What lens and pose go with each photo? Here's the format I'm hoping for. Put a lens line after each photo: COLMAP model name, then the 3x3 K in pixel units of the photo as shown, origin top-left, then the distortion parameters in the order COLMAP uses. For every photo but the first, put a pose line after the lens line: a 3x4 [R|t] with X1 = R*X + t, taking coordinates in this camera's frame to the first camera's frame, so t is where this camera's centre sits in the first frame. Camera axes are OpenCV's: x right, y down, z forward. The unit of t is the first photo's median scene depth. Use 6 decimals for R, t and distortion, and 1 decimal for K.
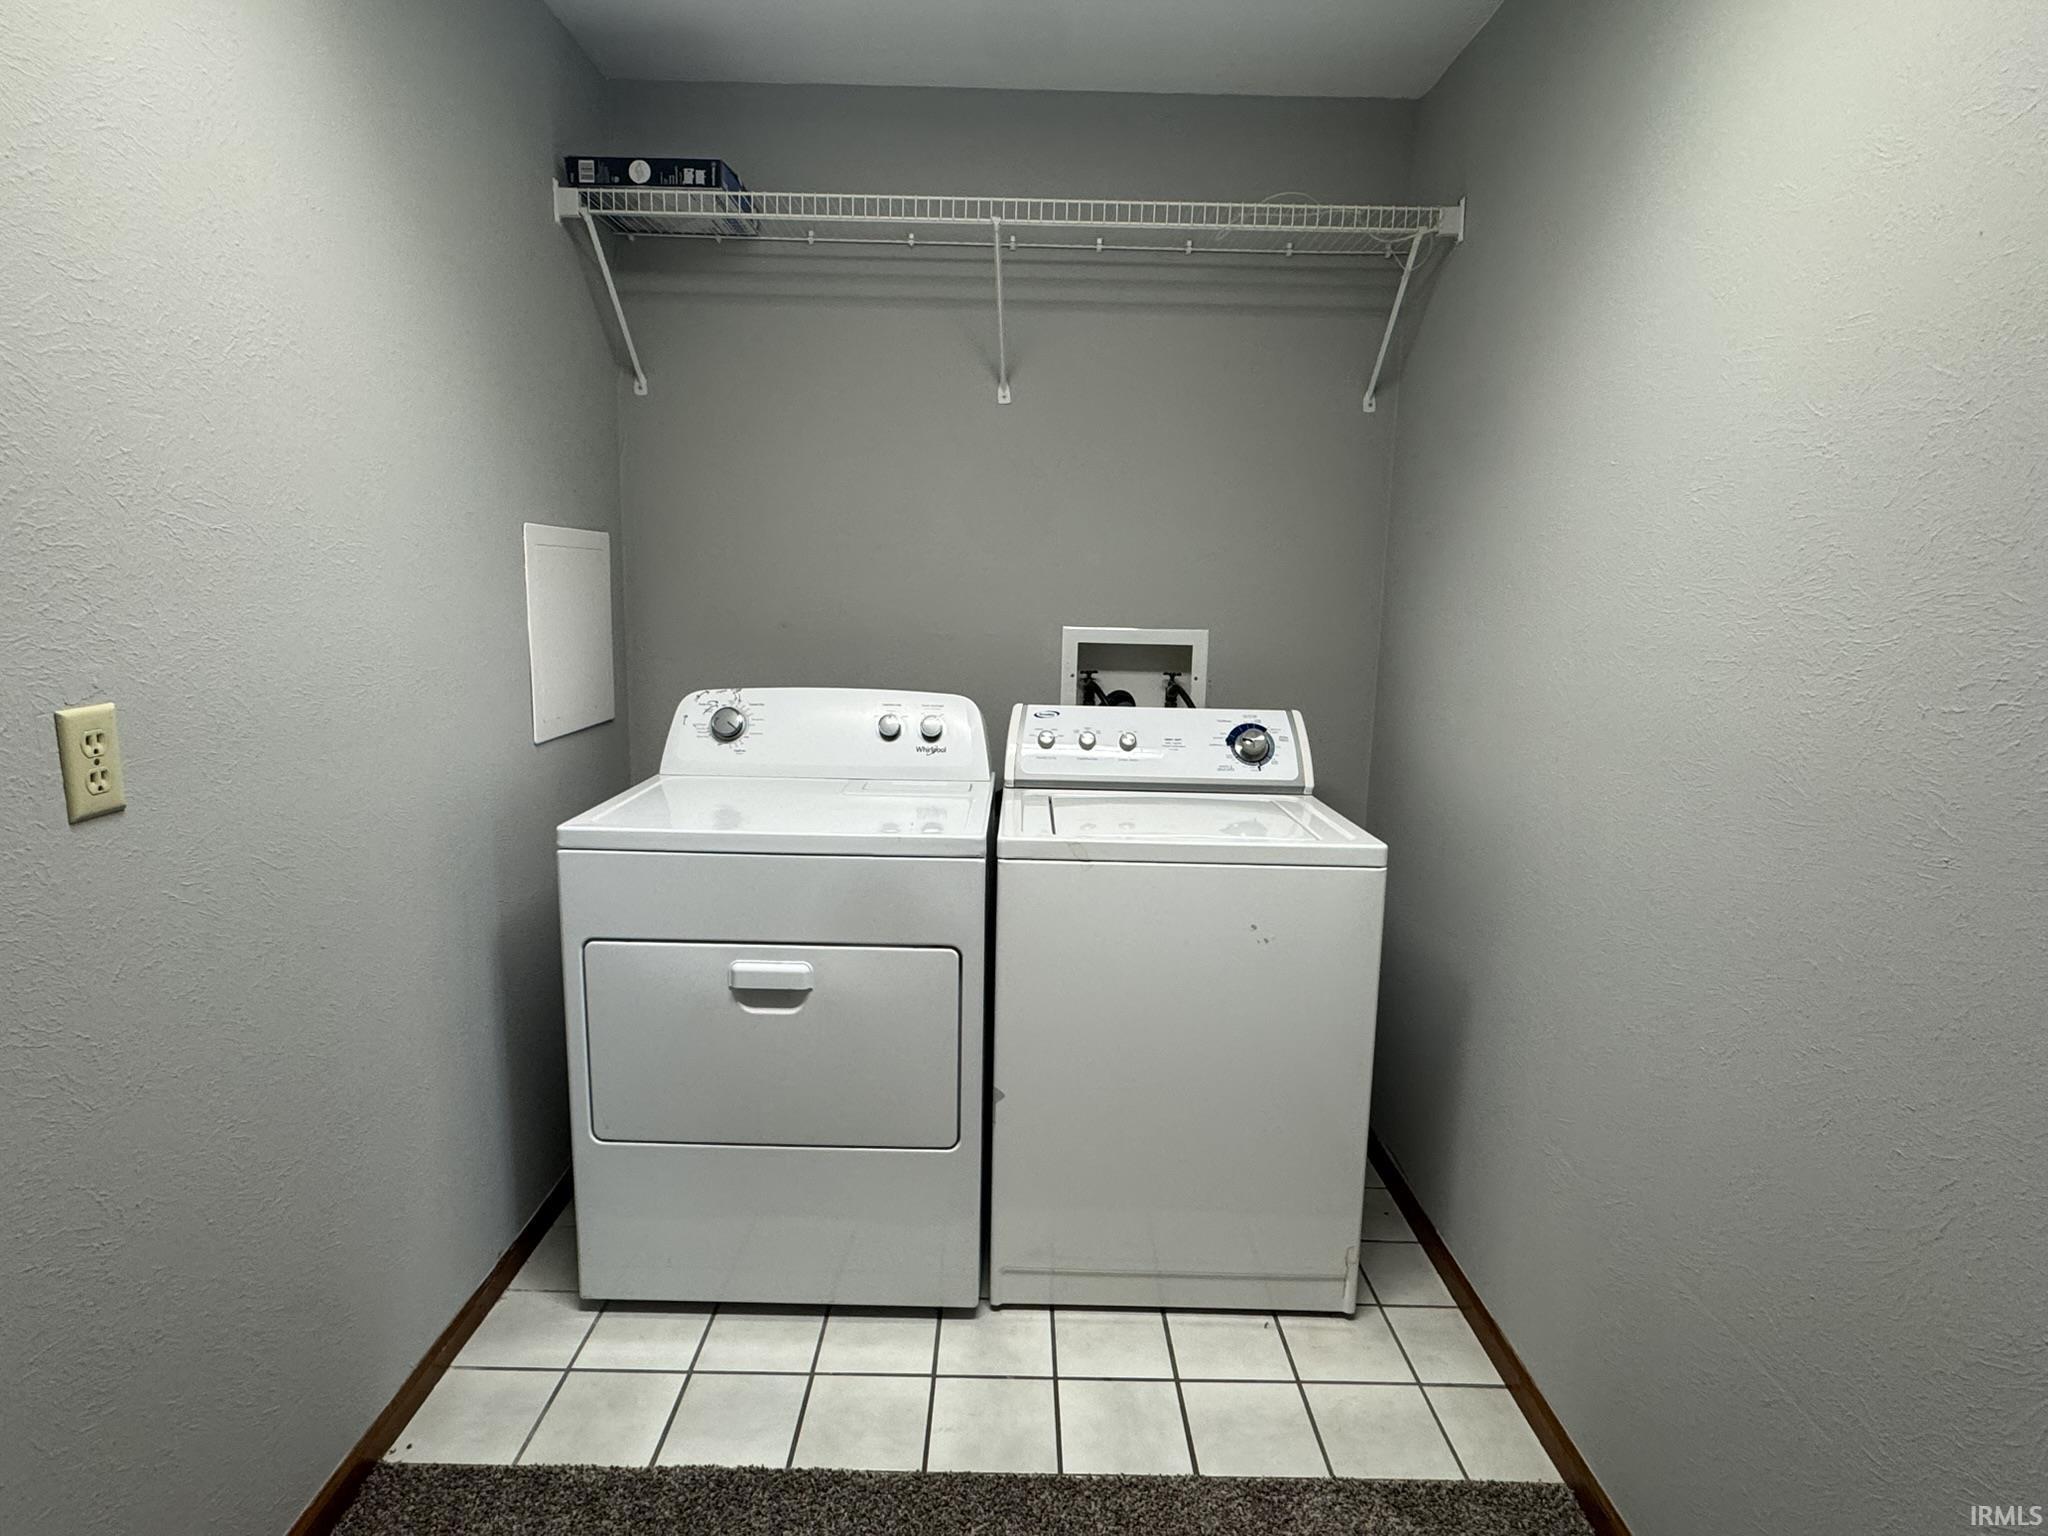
lens RADIAL K [[1088.3, 0, 1022.9], [0, 1088.3, 768.7], [0, 0, 1]] dist [-0.005903, -0.000292]
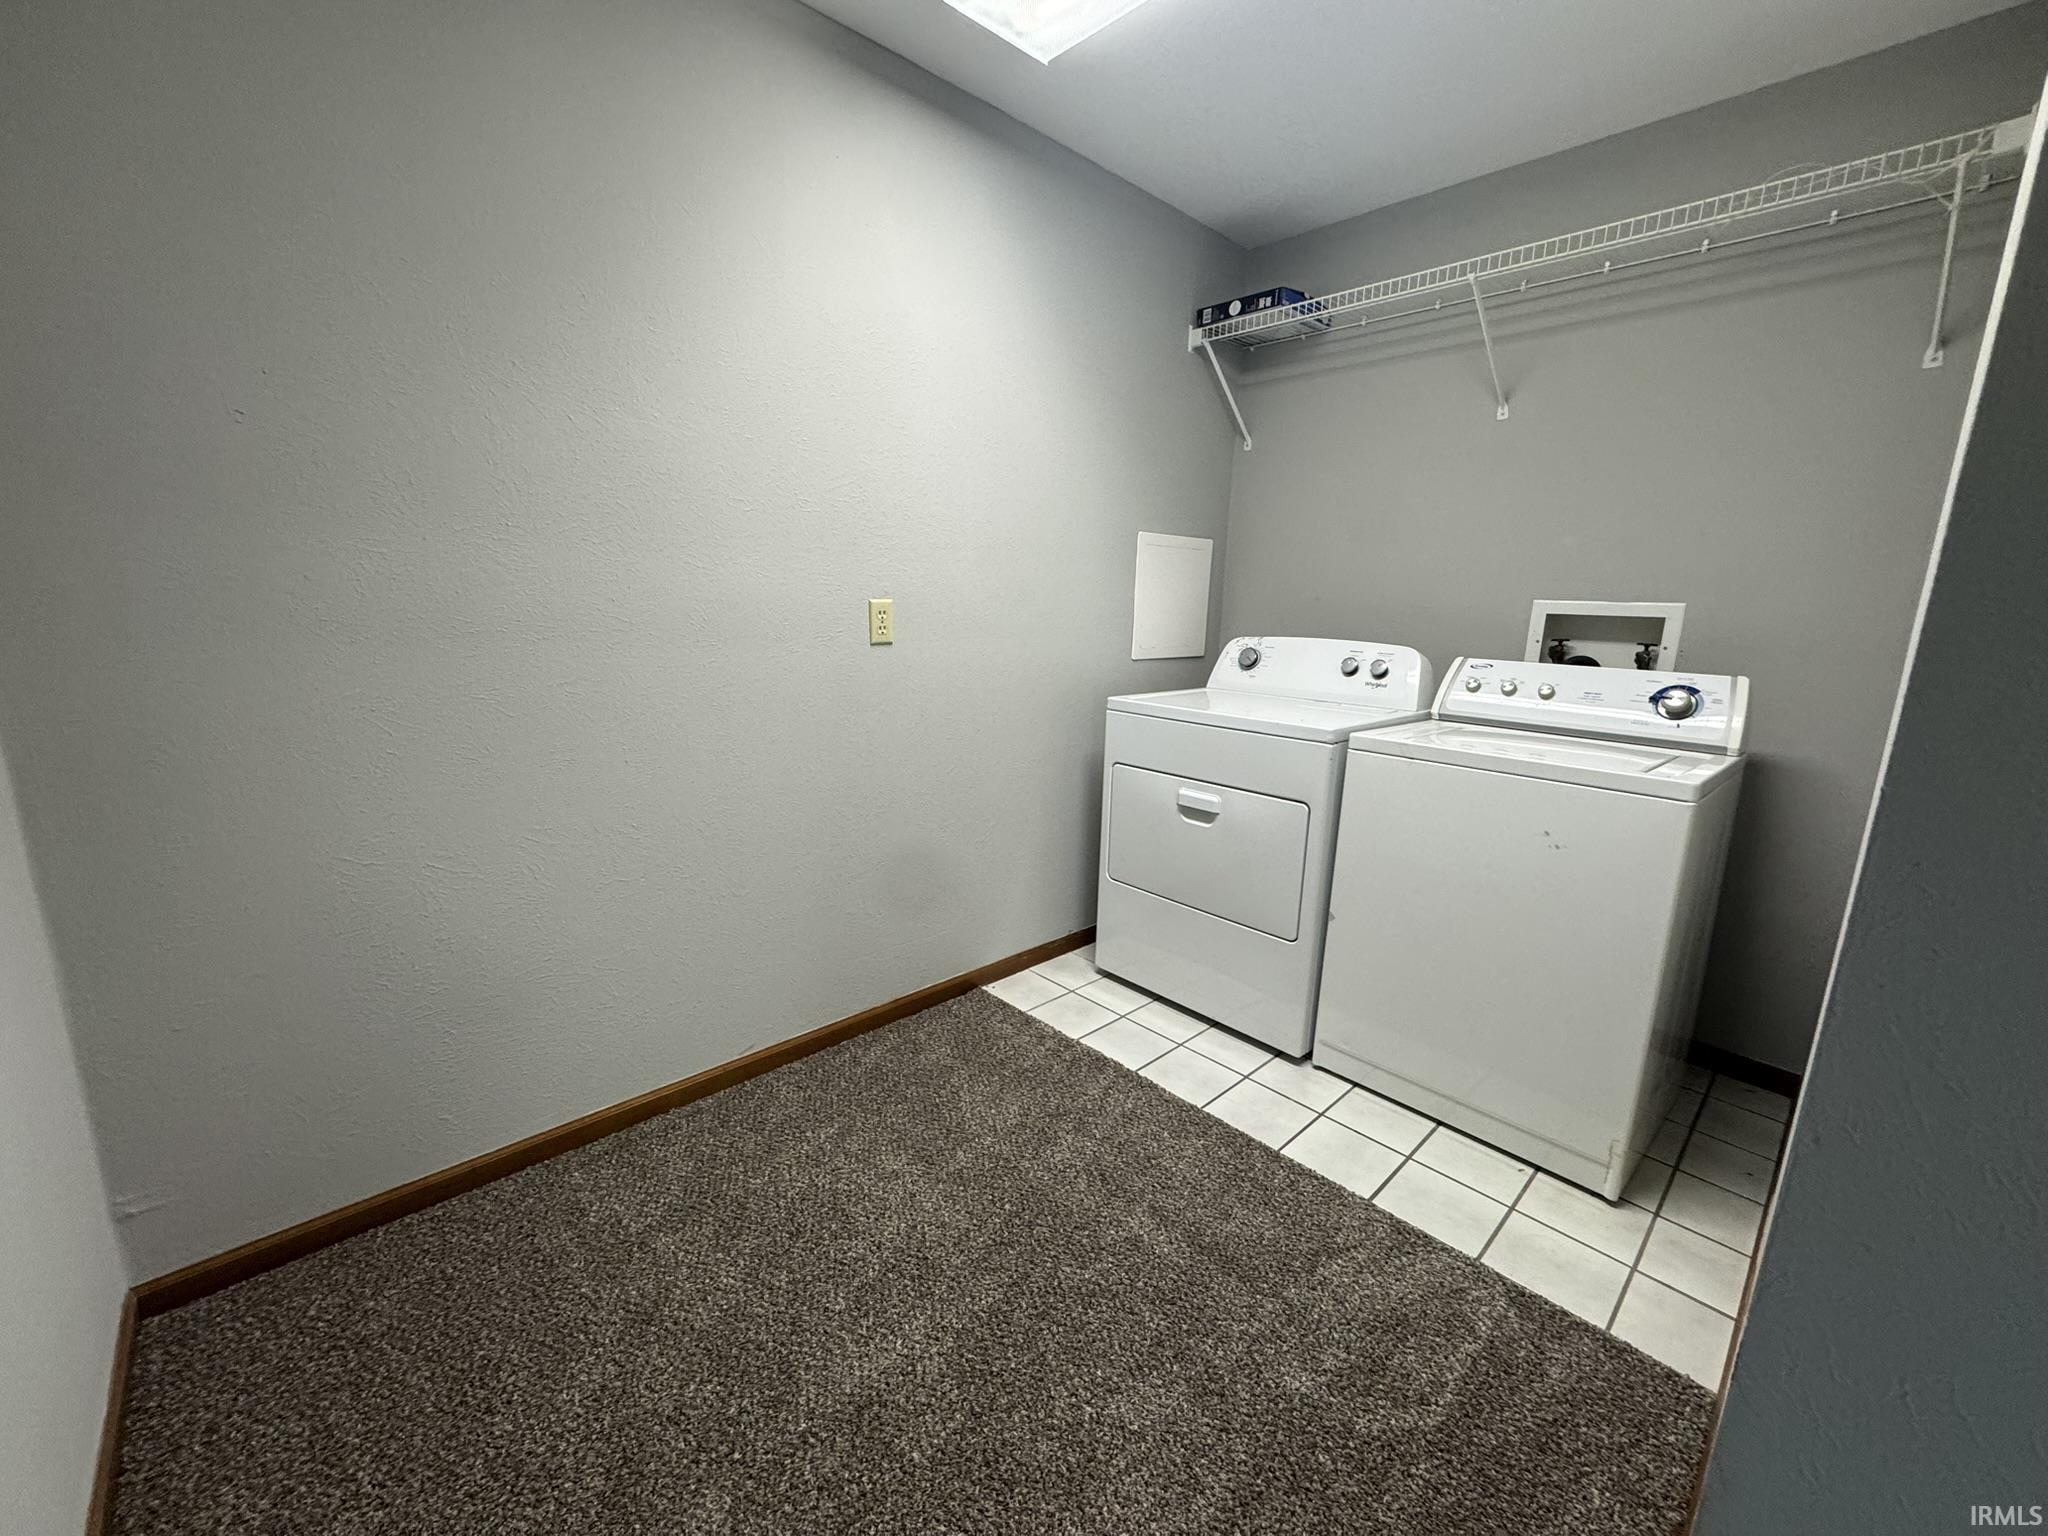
lens RADIAL K [[814.4, 0, 1023.7], [0, 814.4, 765.0], [0, 0, 1]] dist [-0.003432, 0.000157]
pose [[0.684586, 0.144601, -0.714446, 0.386510], [-0.131558, 0.988541, 0.074016, 0.070022], [0.716962, 0.043321, 0.695765, -0.031990]]
